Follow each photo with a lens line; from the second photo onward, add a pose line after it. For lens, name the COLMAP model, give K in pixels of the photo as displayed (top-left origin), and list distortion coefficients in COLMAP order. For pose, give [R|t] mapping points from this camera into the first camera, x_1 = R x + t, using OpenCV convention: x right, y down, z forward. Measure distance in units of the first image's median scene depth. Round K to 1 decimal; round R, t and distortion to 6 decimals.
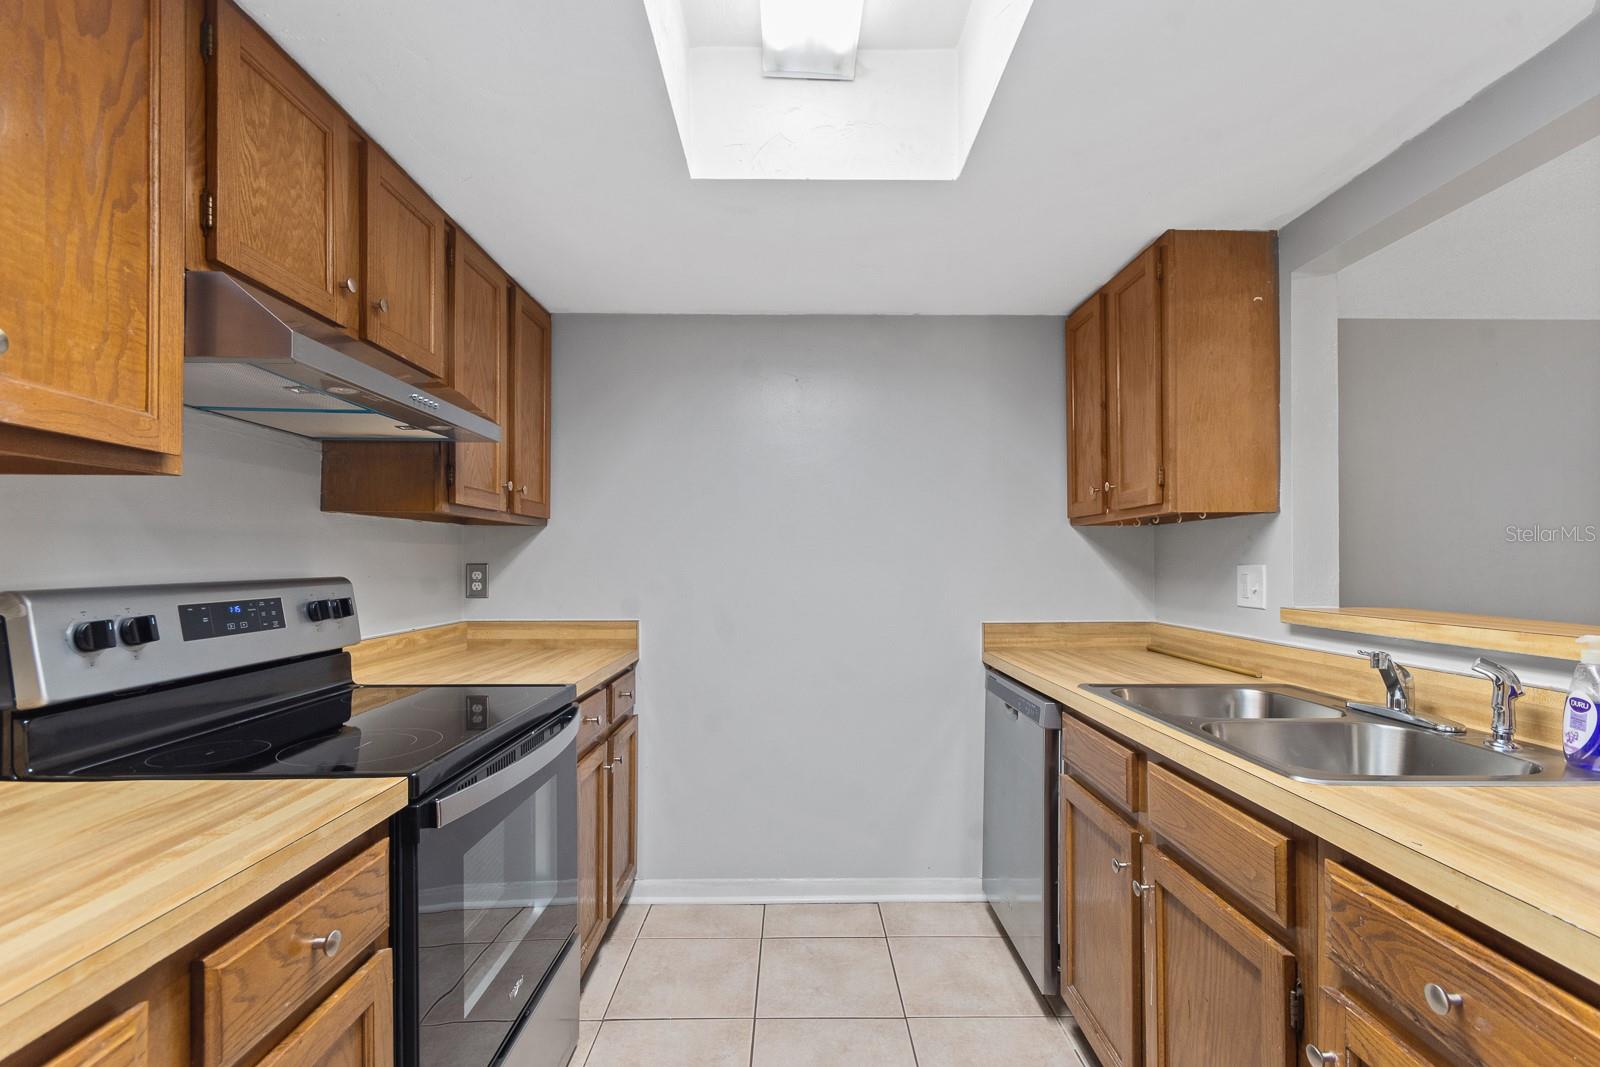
lens RADIAL K [[709.3, 0, 799.5], [0, 709.3, 550.8], [0, 0, 1]] dist [0.006739, -0.002854]
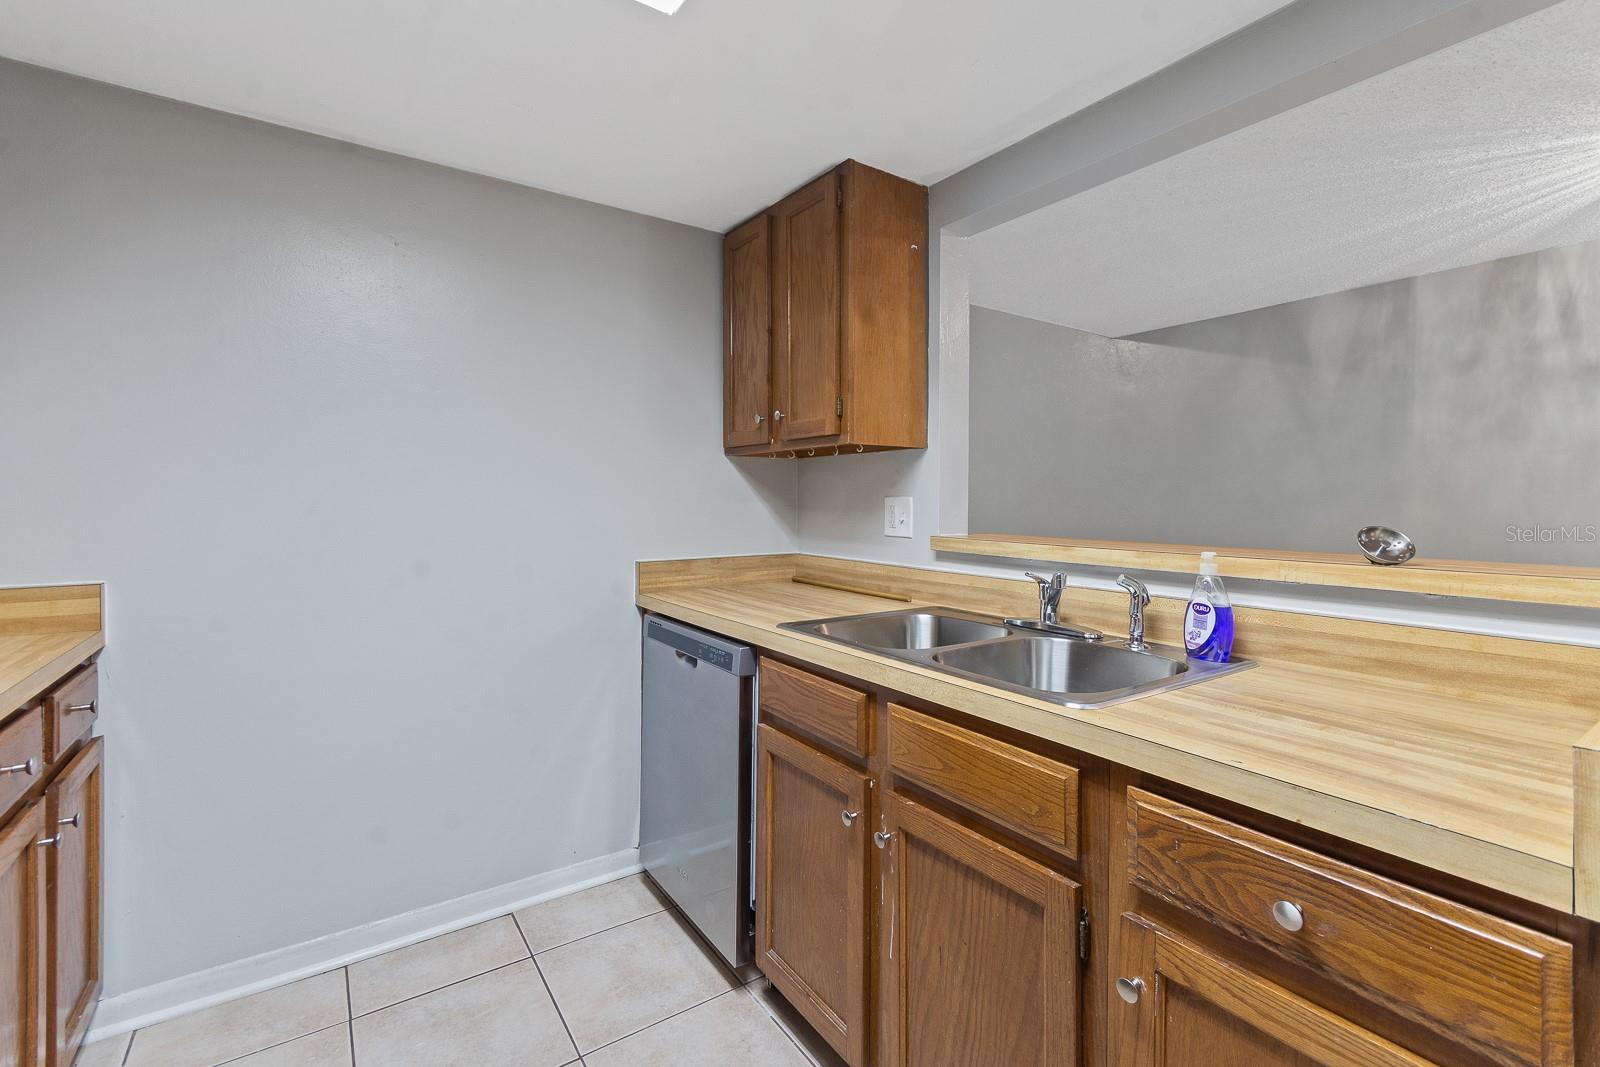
lens RADIAL K [[709.3, 0, 793.7], [0, 709.3, 503.1], [0, 0, 1]] dist [0.006739, -0.002854]
pose [[0.830937, 0.001144, 0.556365, -0.099623], [-0.014625, 0.999697, 0.019786, 0.011013], [-0.556174, -0.024578, 0.830702, 0.213938]]
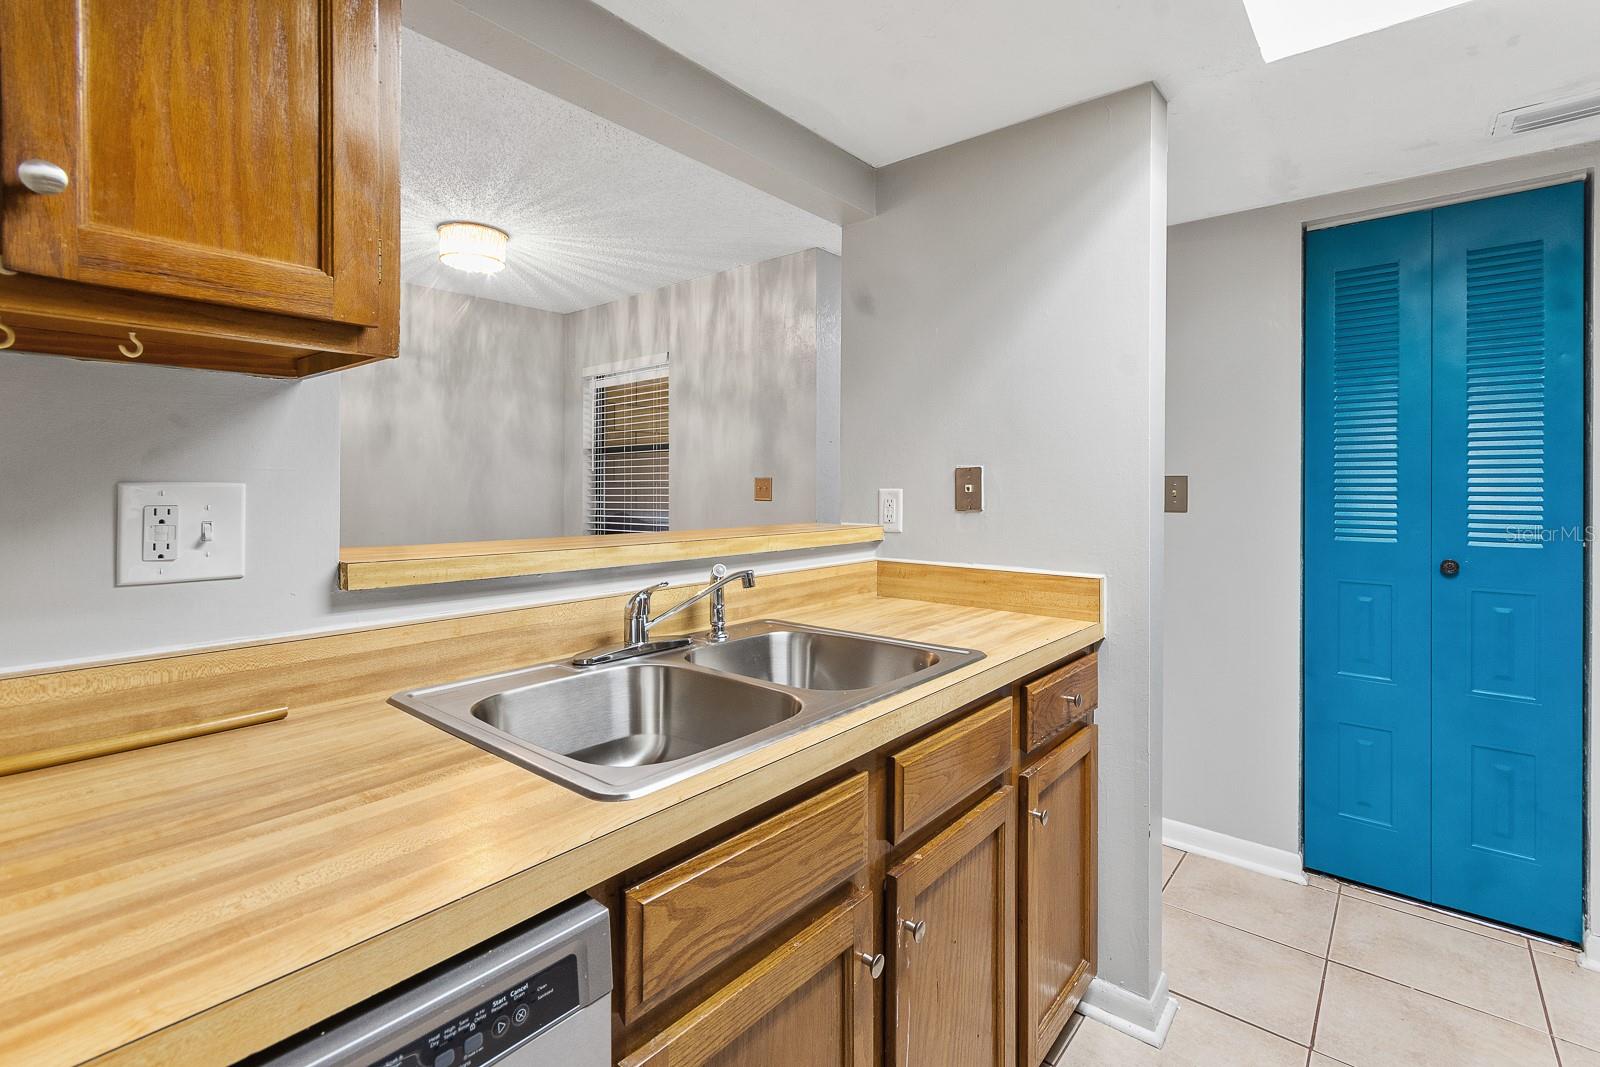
lens RADIAL K [[709.3, 0, 811.0], [0, 709.3, 475.2], [0, 0, 1]] dist [0.006739, -0.002854]
pose [[-0.759416, 0.004984, 0.650587, 0.058889], [-0.018185, 0.999417, -0.028883, 0.021969], [-0.650352, -0.033765, -0.758882, 1.171407]]
